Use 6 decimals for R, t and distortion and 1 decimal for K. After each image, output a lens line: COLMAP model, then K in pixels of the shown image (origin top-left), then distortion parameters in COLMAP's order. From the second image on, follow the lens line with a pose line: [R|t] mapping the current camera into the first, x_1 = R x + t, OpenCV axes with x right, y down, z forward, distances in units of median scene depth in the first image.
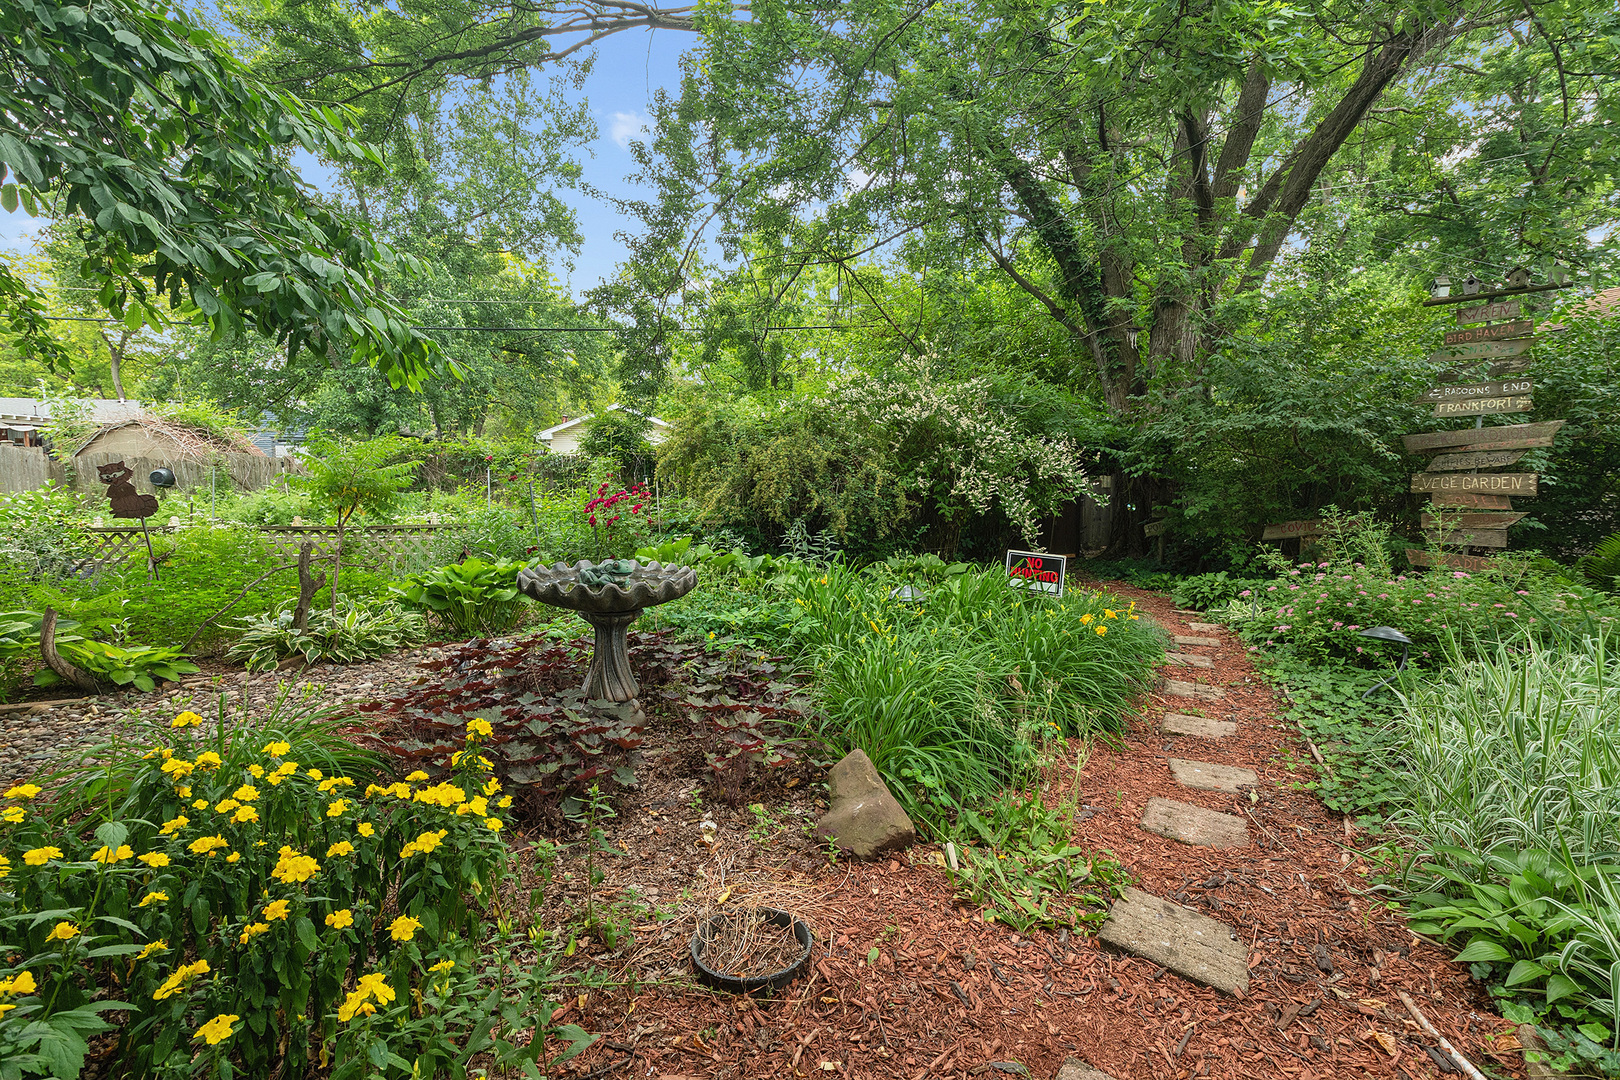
lens RADIAL K [[713.0, 0, 810.0], [0, 713.0, 540.0], [0, 0, 1]] dist [0.000073, -0.000017]
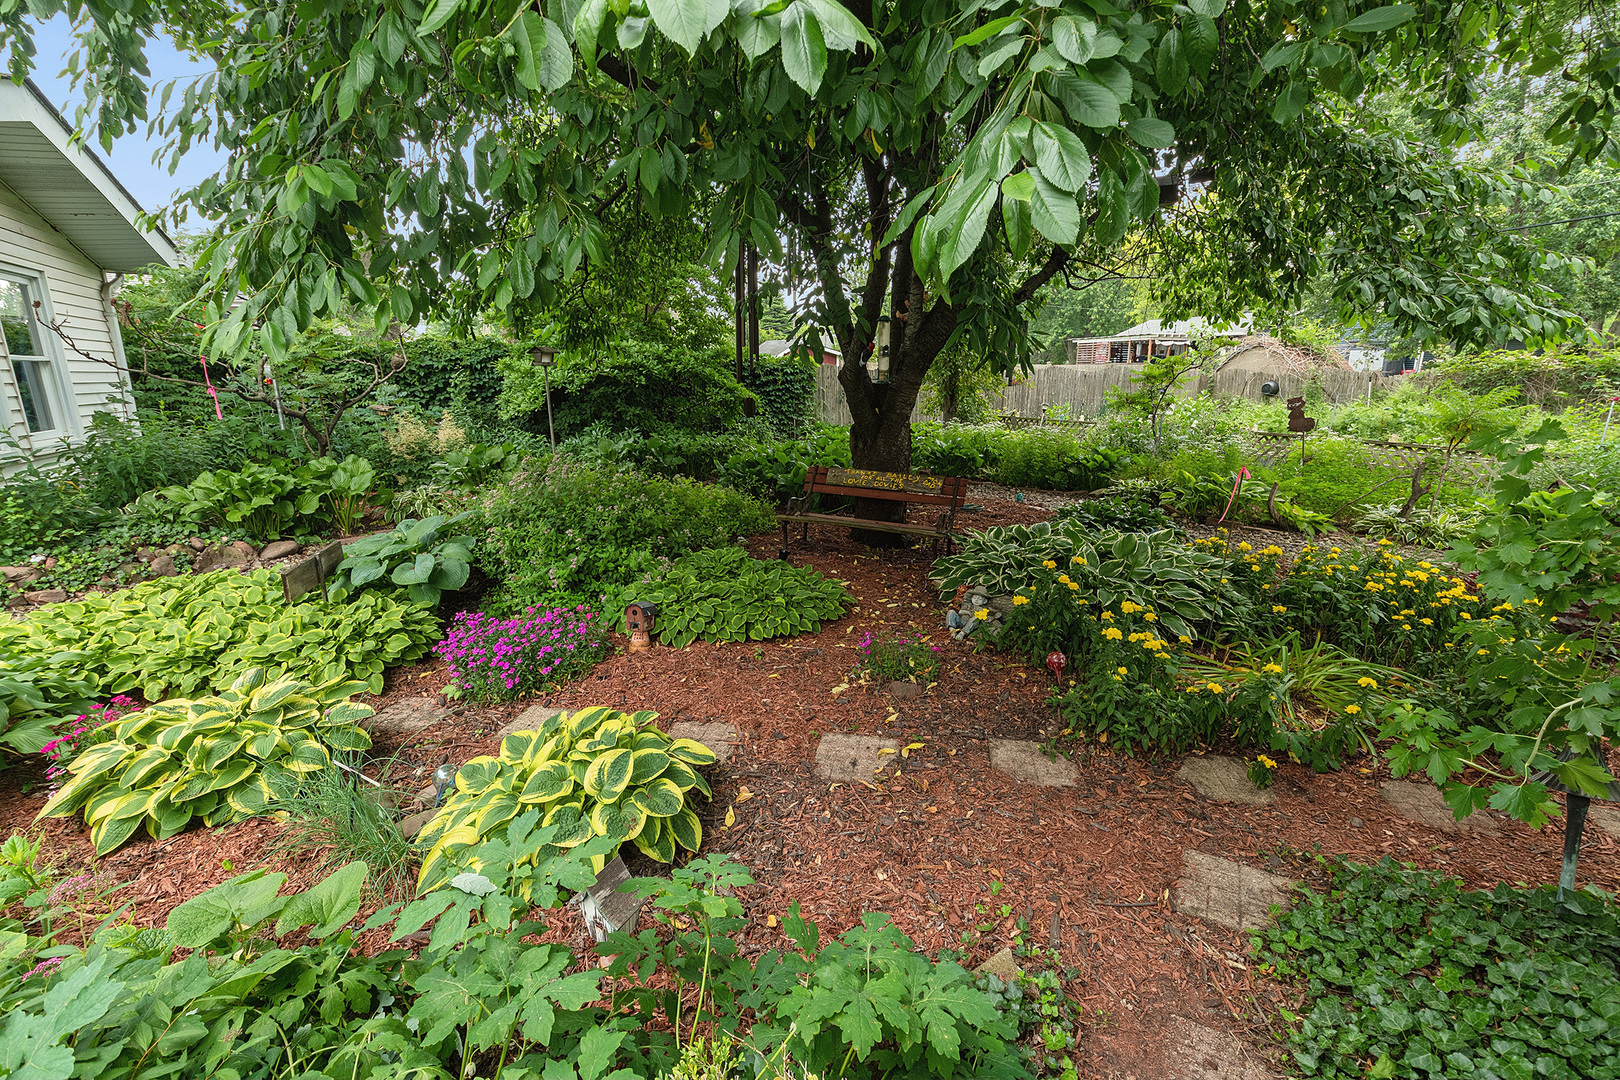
lens RADIAL K [[713.0, 0, 810.0], [0, 713.0, 540.0], [0, 0, 1]] dist [0.000073, -0.000017]
pose [[0.303410, 0.215486, -0.928174, 0.312624], [-0.086638, 0.976297, 0.198337, -0.020857], [0.948913, 0.020238, 0.314888, -0.669720]]
